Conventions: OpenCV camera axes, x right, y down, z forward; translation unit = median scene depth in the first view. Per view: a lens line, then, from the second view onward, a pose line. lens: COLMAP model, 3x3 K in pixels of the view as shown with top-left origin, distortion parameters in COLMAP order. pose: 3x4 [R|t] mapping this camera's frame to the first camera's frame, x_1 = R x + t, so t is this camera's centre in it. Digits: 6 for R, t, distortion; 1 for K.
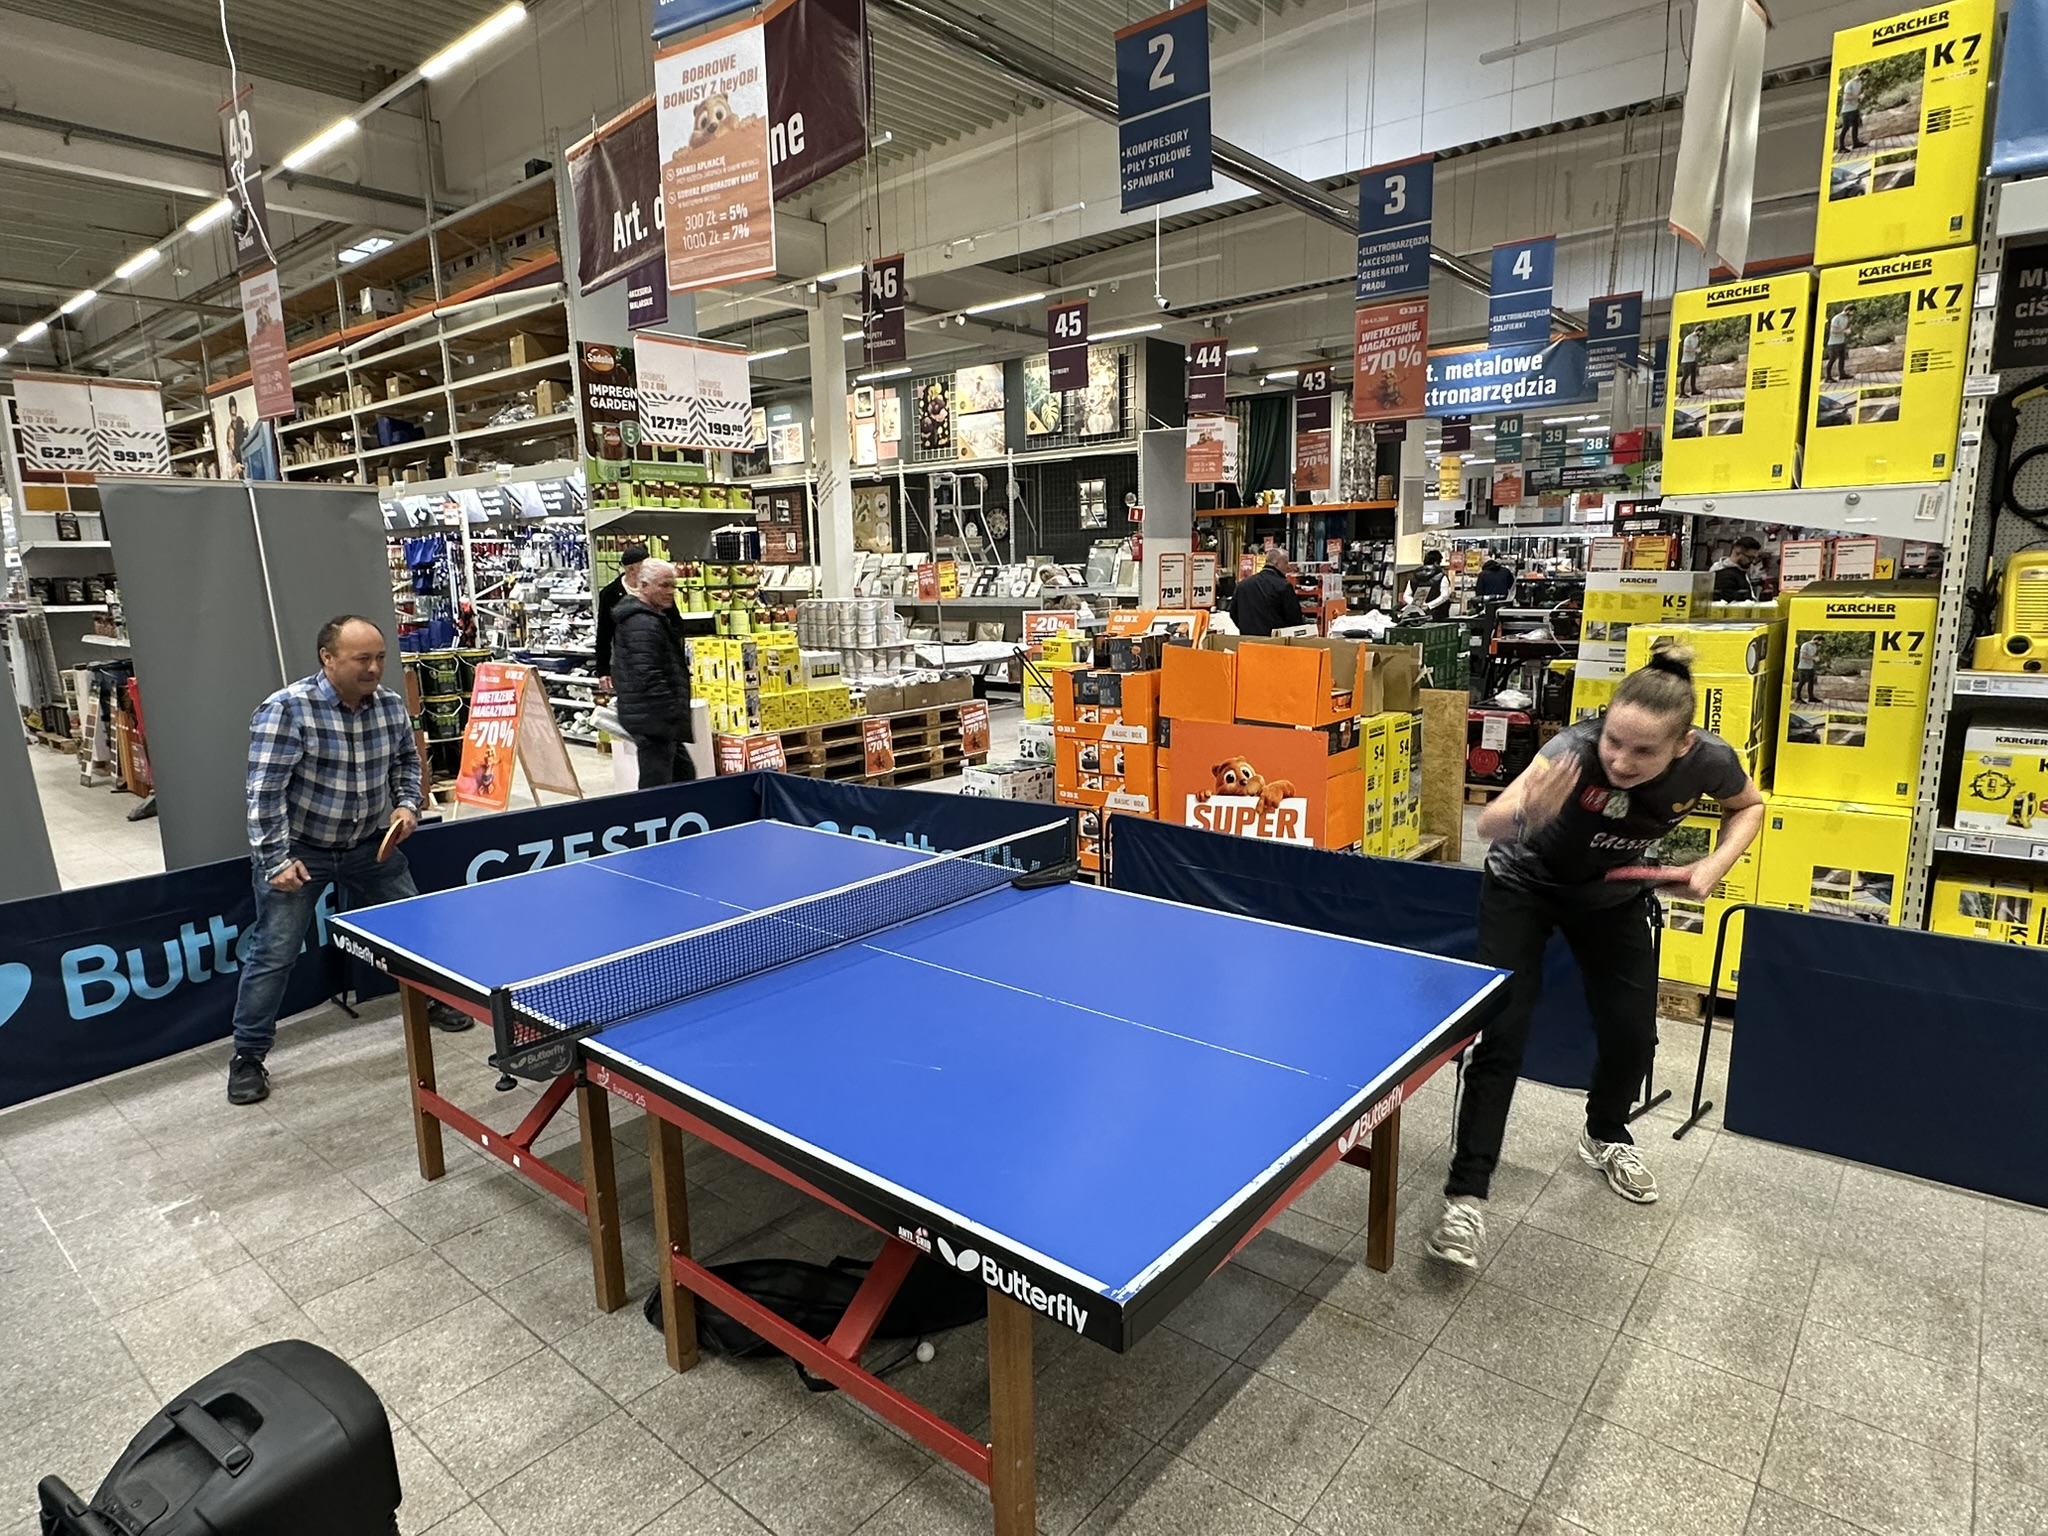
lens RADIAL K [[1156.2, 0, 1013.4], [0, 1156.2, 775.0], [0, 0, 1]] dist [-0.003104, 0.000135]
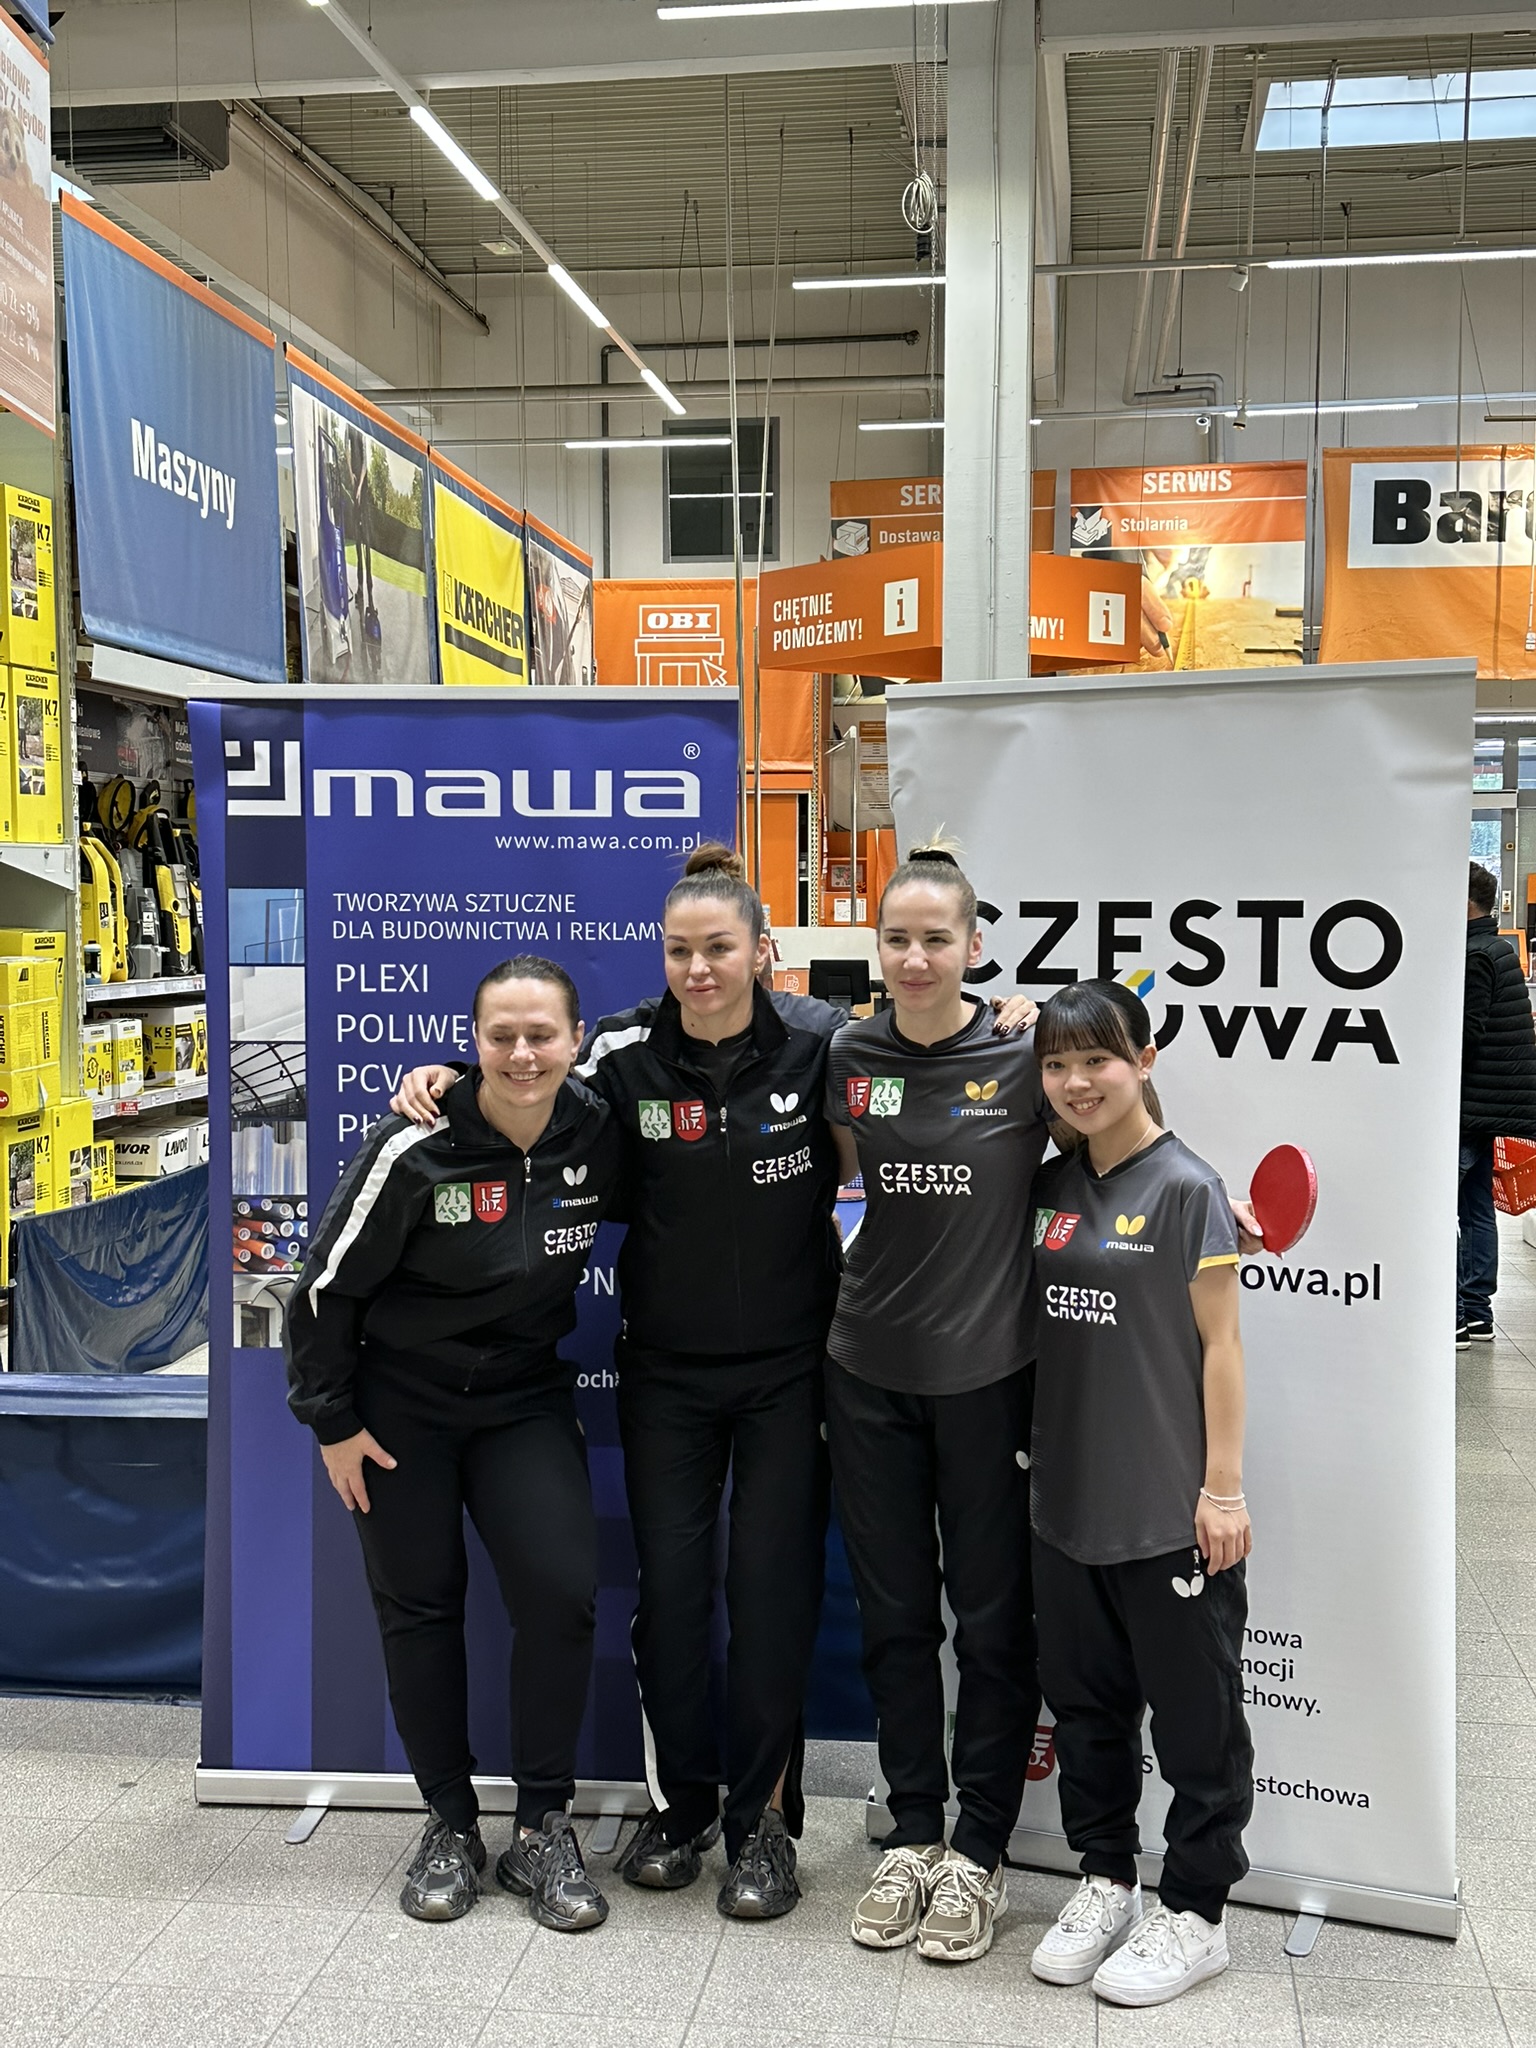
lens RADIAL K [[2362.4, 0, 718.5], [0, 2362.4, 1028.4], [0, 0, 1]] dist [0.189741, -0.008630]
pose [[-0.519677, -0.029214, 0.853863, -0.650362], [0.166188, 0.976869, 0.134567, -0.098278], [-0.838044, 0.211833, -0.502802, 0.601995]]
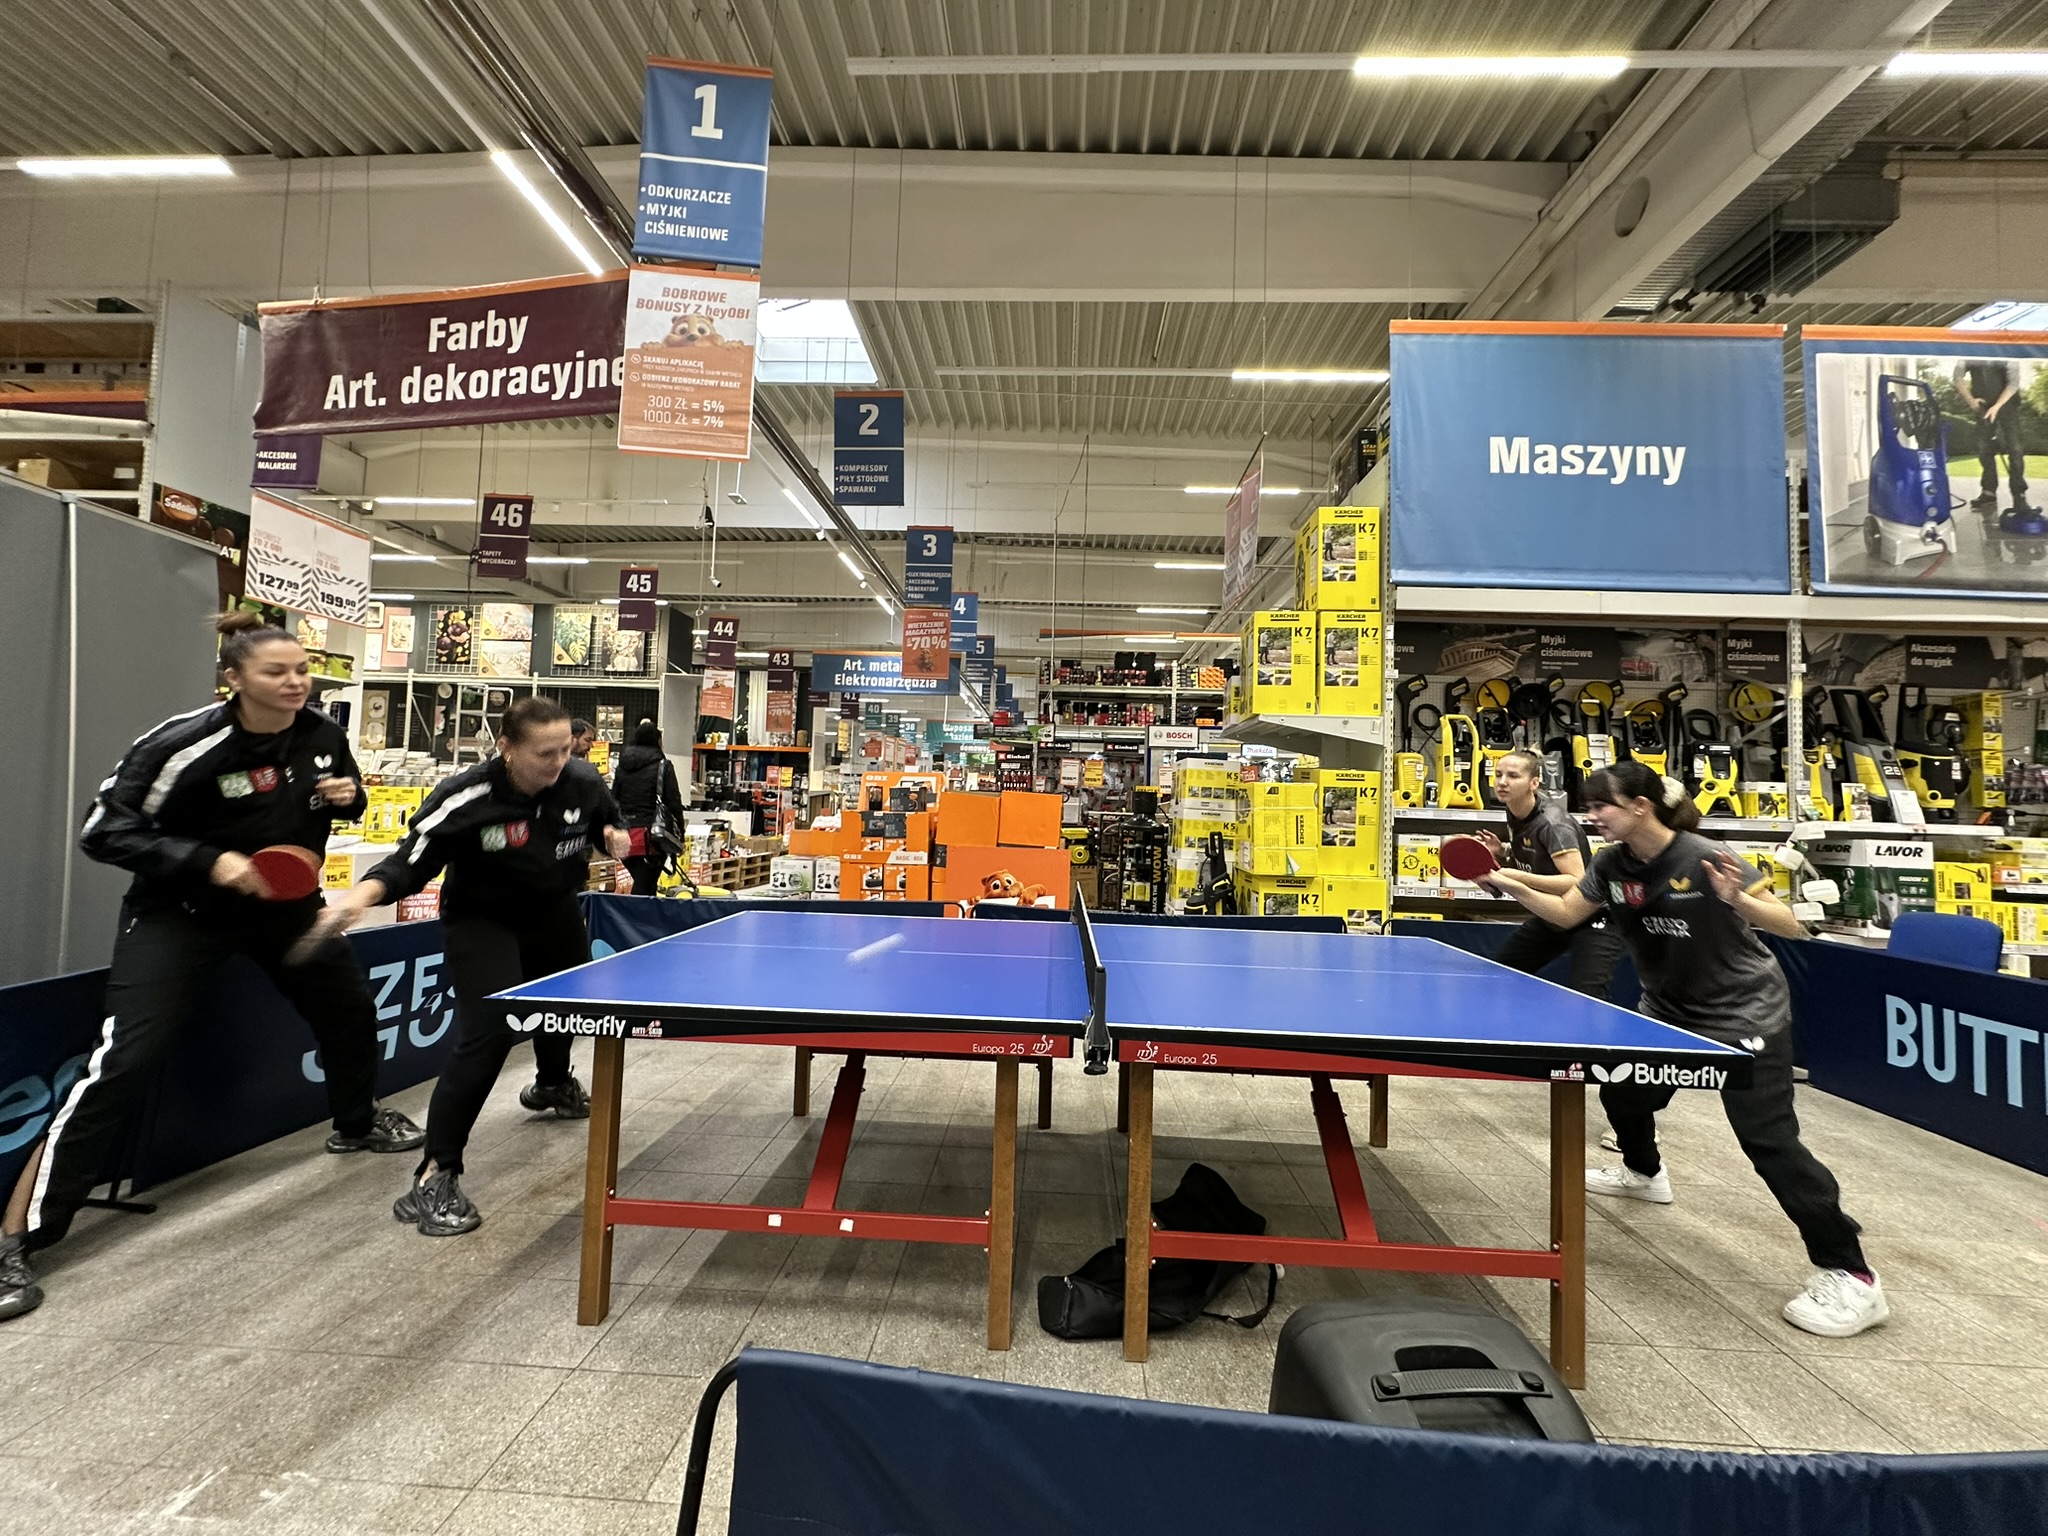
lens RADIAL K [[816.5, 0, 1023.7], [0, 816.5, 765.3], [0, 0, 1]] dist [-0.002504, 0.000435]
pose [[0.787547, 0.077813, 0.611322, -0.201436], [0.061783, 0.977029, -0.203955, 0.031878], [-0.613149, 0.198394, 0.764649, 0.093384]]
